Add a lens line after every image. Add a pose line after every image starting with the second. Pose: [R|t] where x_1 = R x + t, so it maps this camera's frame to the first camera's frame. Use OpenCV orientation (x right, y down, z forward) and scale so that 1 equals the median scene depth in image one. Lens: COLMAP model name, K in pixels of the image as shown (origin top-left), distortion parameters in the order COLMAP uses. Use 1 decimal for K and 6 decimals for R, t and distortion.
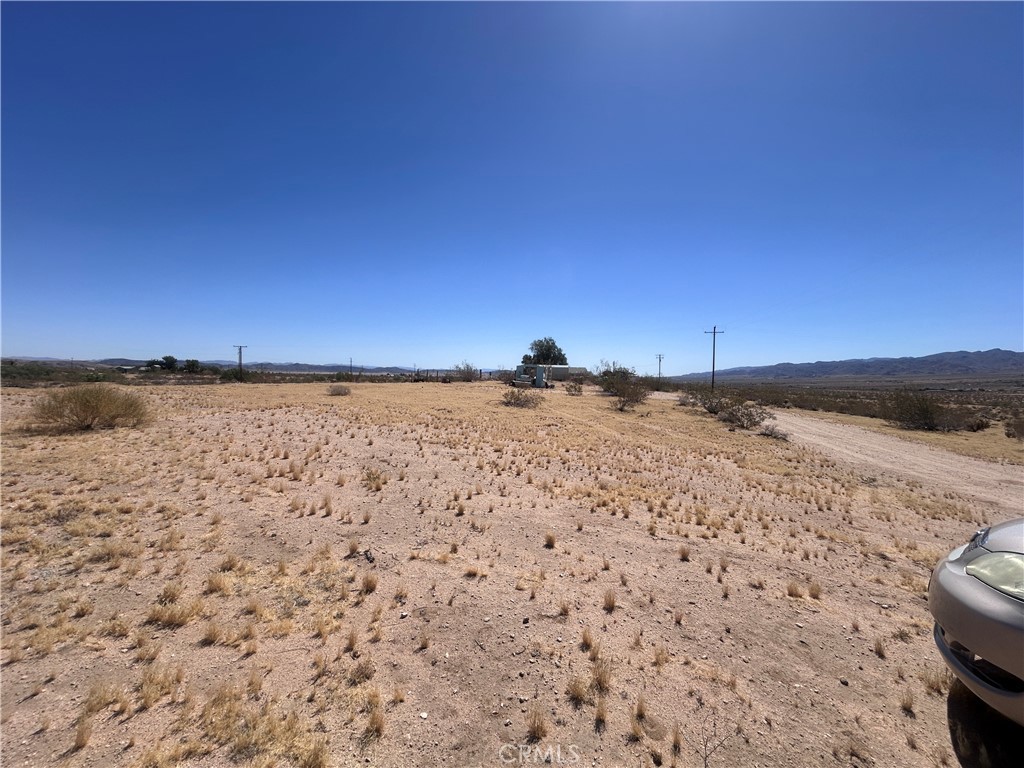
lens RADIAL K [[416.2, 0, 507.9], [0, 416.2, 389.4], [0, 0, 1]] dist [-0.001031, 0.000975]
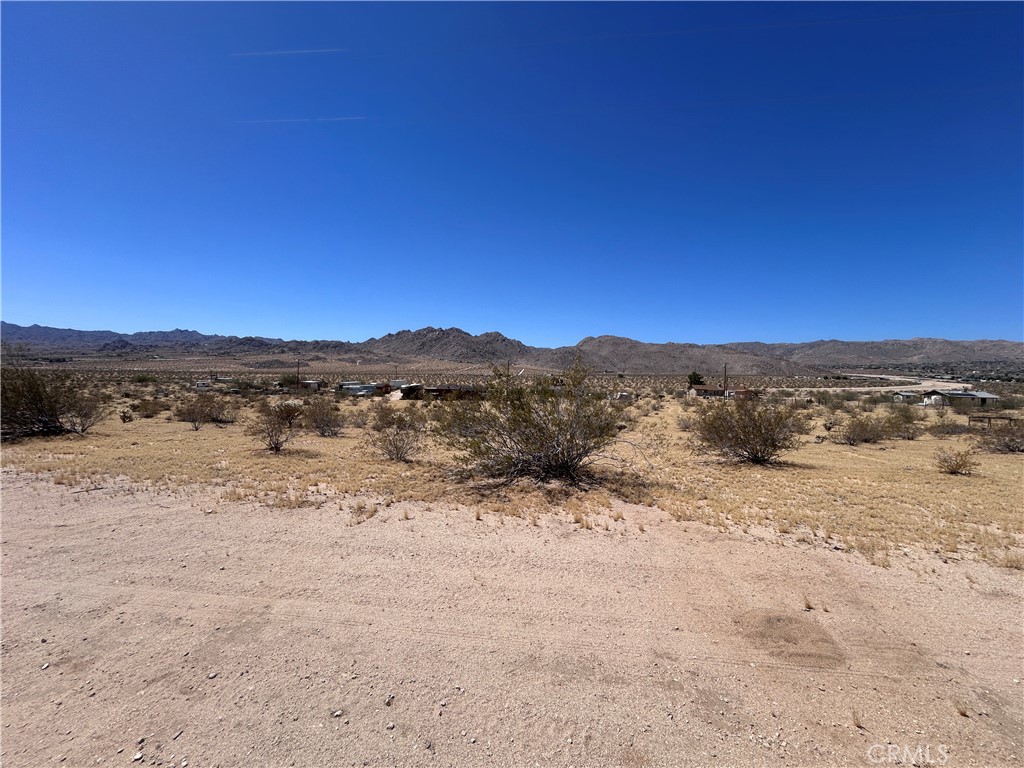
lens RADIAL K [[416.2, 0, 507.9], [0, 416.2, 382.9], [0, 0, 1]] dist [-0.001031, 0.000975]
pose [[-0.173915, -0.053698, 0.983295, 1.394052], [0.006710, 0.998424, 0.055712, 0.027098], [-0.984738, 0.016287, -0.173281, 1.816551]]
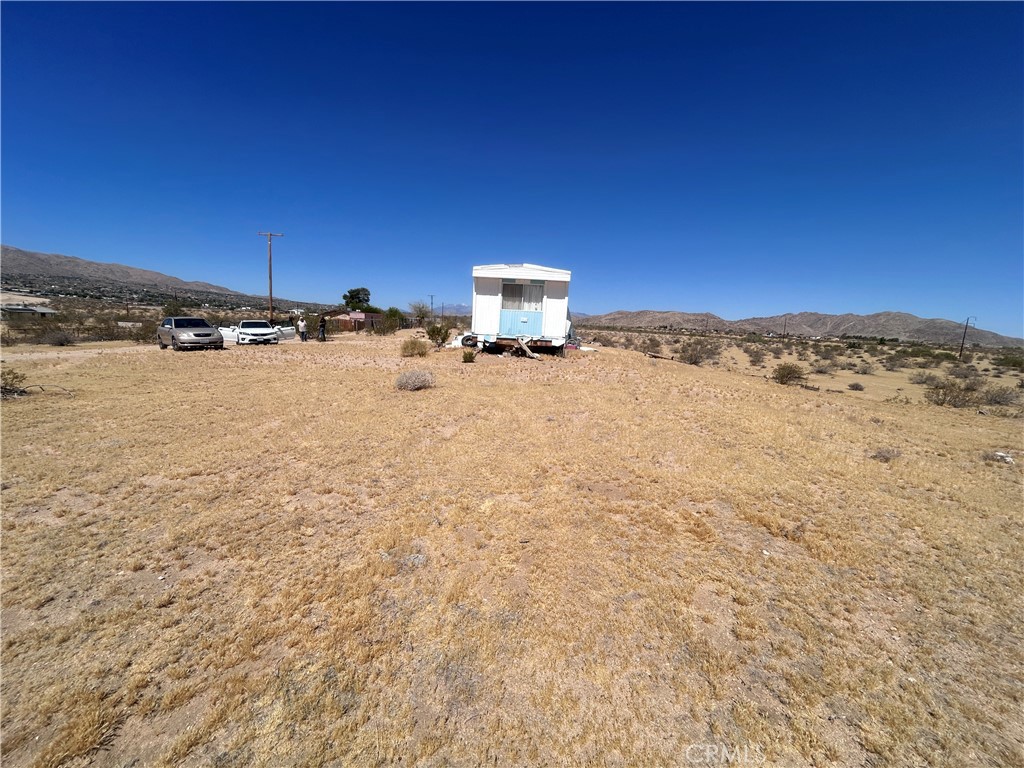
lens RADIAL K [[416.2, 0, 508.6], [0, 416.2, 384.6], [0, 0, 1]] dist [-0.001031, 0.000975]
pose [[-0.962146, -0.042003, -0.269278, -0.998939], [-0.090461, 0.981255, 0.170164, -0.243419], [0.257083, 0.188082, -0.947910, 4.002936]]
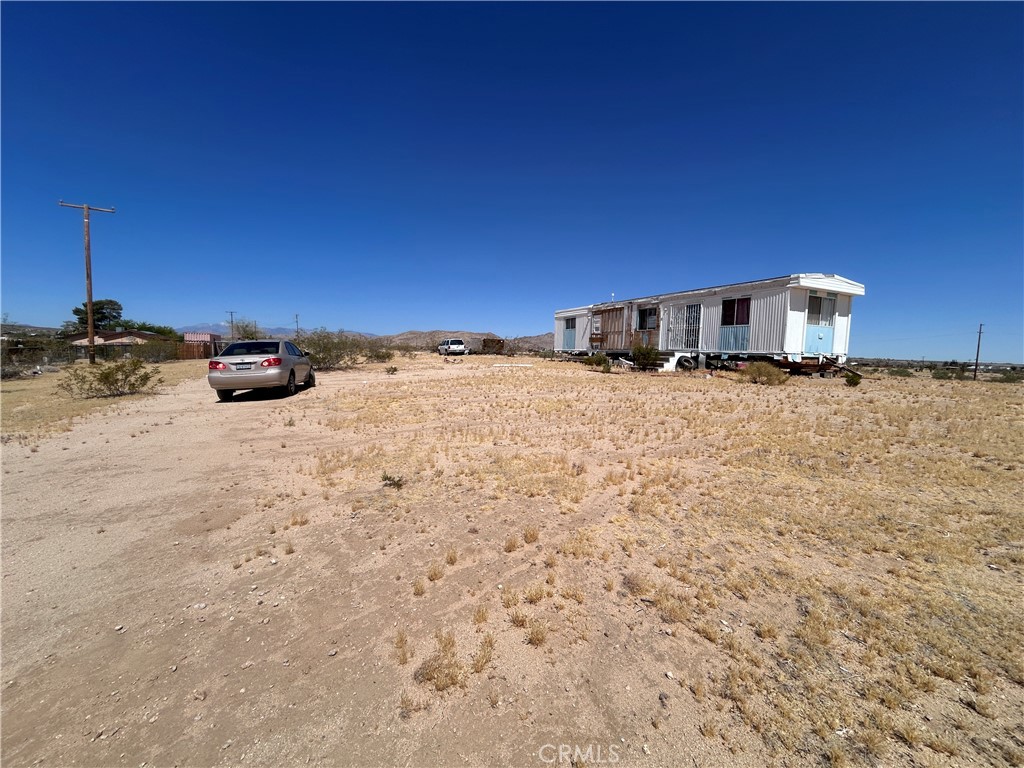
lens RADIAL K [[416.2, 0, 508.5], [0, 416.2, 385.0], [0, 0, 1]] dist [-0.001031, 0.000975]
pose [[-0.725371, 0.002967, -0.688351, 1.346554], [-0.075201, 0.993664, 0.083528, 0.029808], [0.684238, 0.112353, -0.720552, 1.779752]]
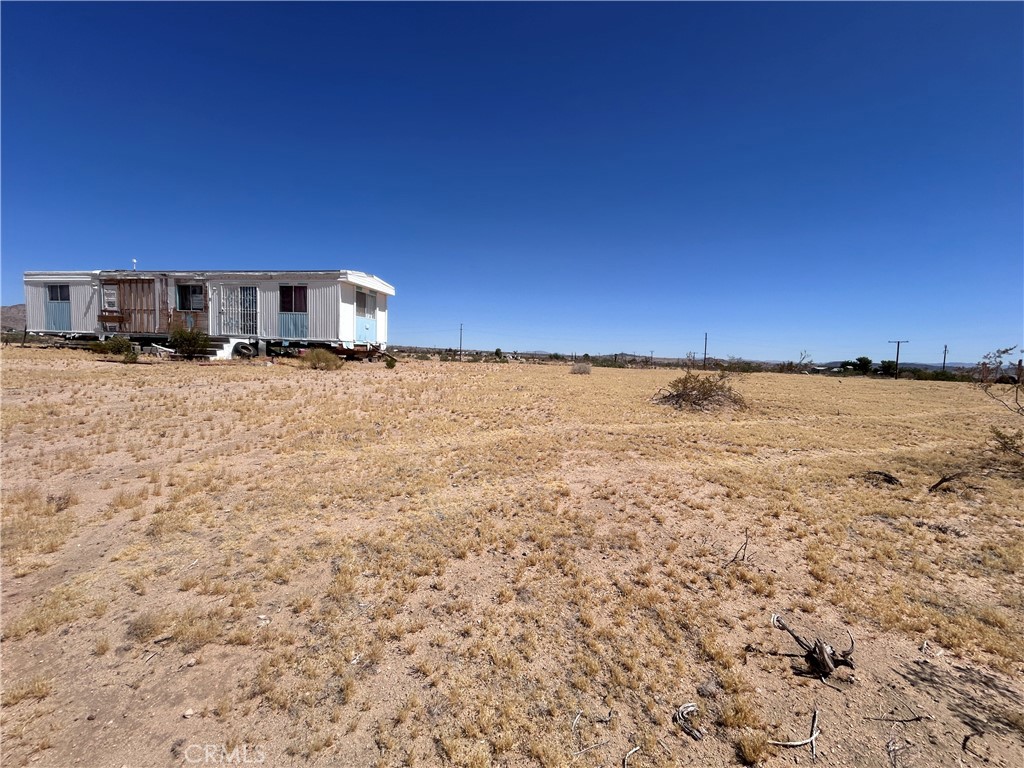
lens RADIAL K [[416.2, 0, 508.3], [0, 416.2, 386.1], [0, 0, 1]] dist [-0.001031, 0.000975]
pose [[0.142220, 0.052417, -0.988446, 1.327390], [-0.066369, 0.996855, 0.043314, 0.029058], [0.987608, 0.059442, 0.145251, 1.811366]]
